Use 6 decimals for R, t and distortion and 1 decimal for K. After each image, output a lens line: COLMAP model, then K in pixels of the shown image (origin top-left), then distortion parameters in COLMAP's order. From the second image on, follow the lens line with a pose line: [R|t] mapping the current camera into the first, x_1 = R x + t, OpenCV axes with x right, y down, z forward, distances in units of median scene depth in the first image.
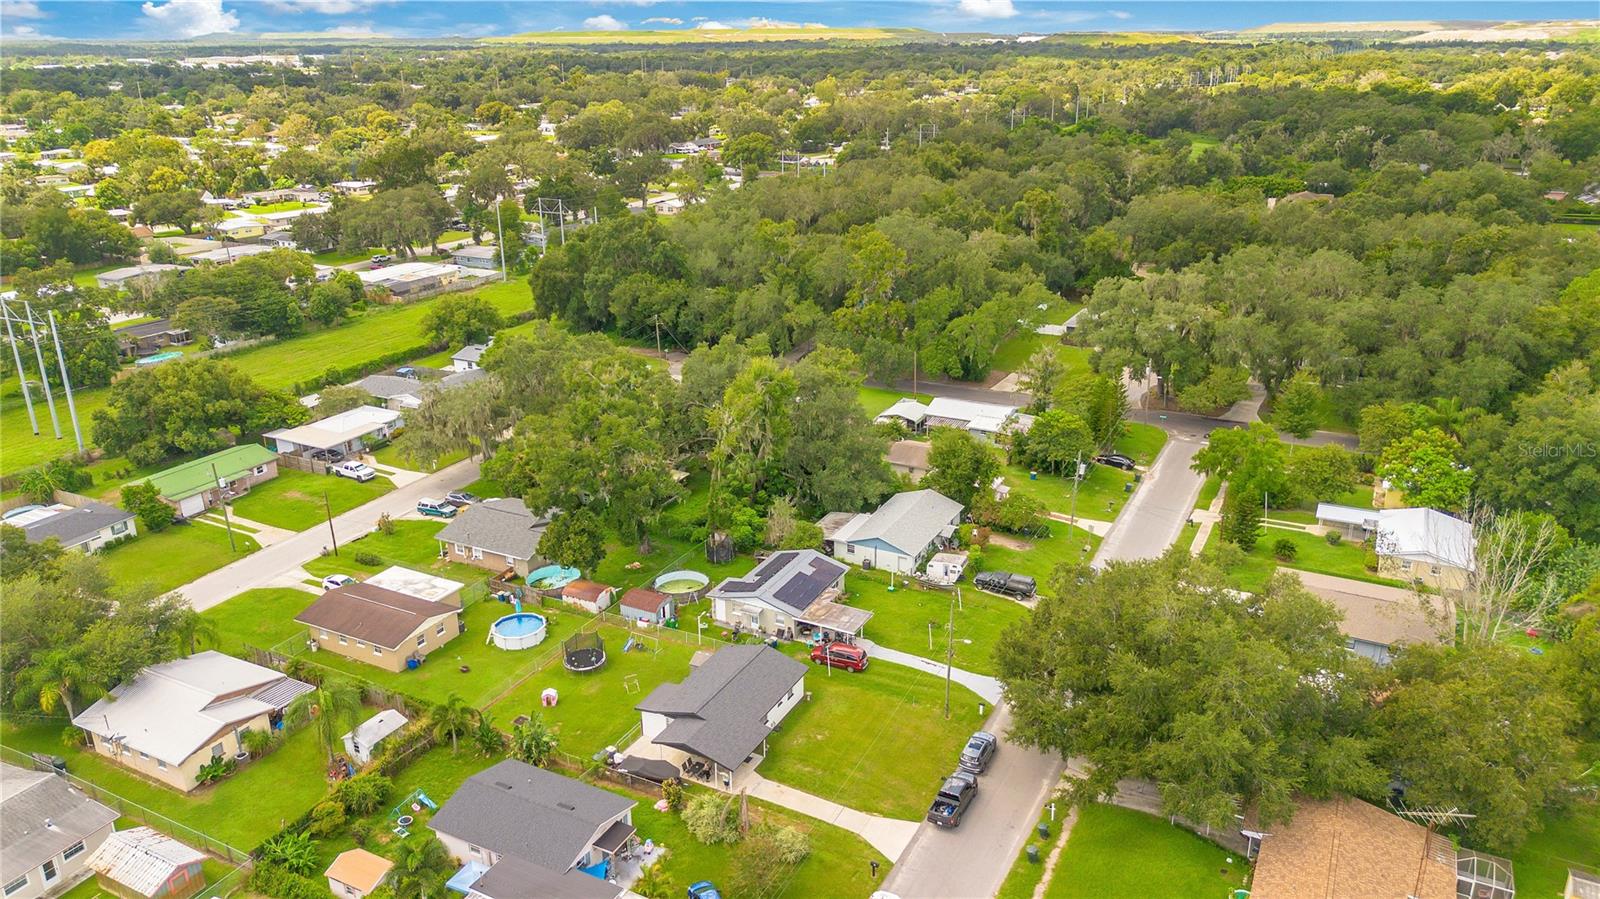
lens RADIAL K [[1128.6, 0, 800.0], [0, 1128.6, 449.5], [0, 0, 1]] dist [0.083837, -0.096097]
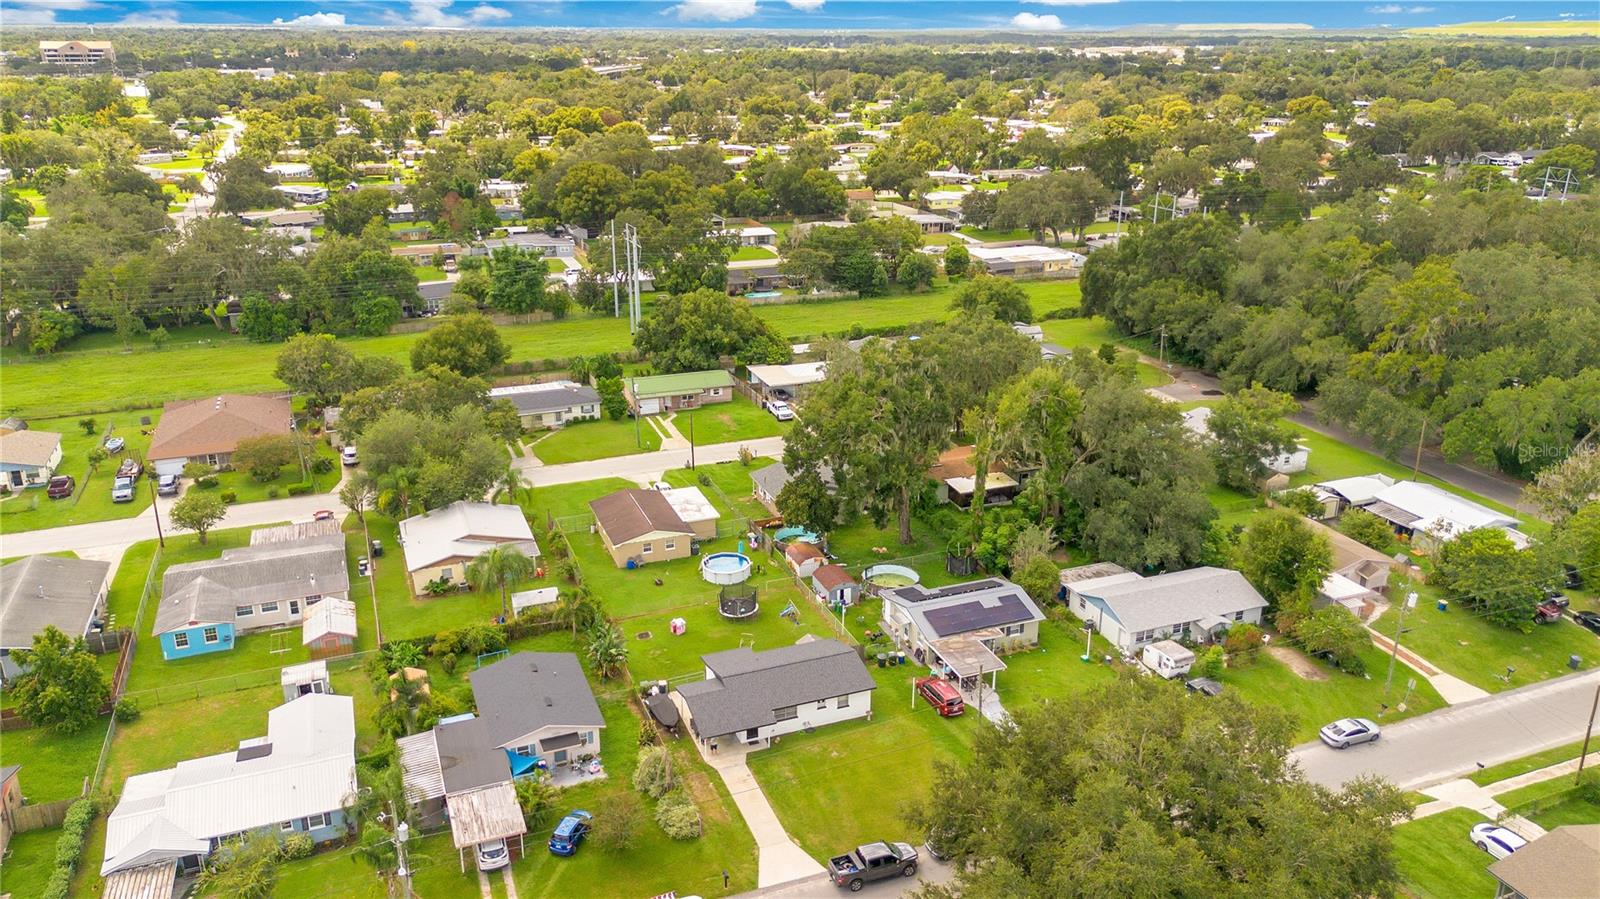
lens RADIAL K [[1171.0, 0, 800.0], [0, 1171.0, 449.5], [0, 0, 1]] dist [0.086394, -0.104524]
pose [[0.755331, 0.230726, -0.613384, 0.384549], [-0.234039, 0.969223, 0.076376, -0.041562], [0.612128, 0.085866, 0.786083, 0.142073]]
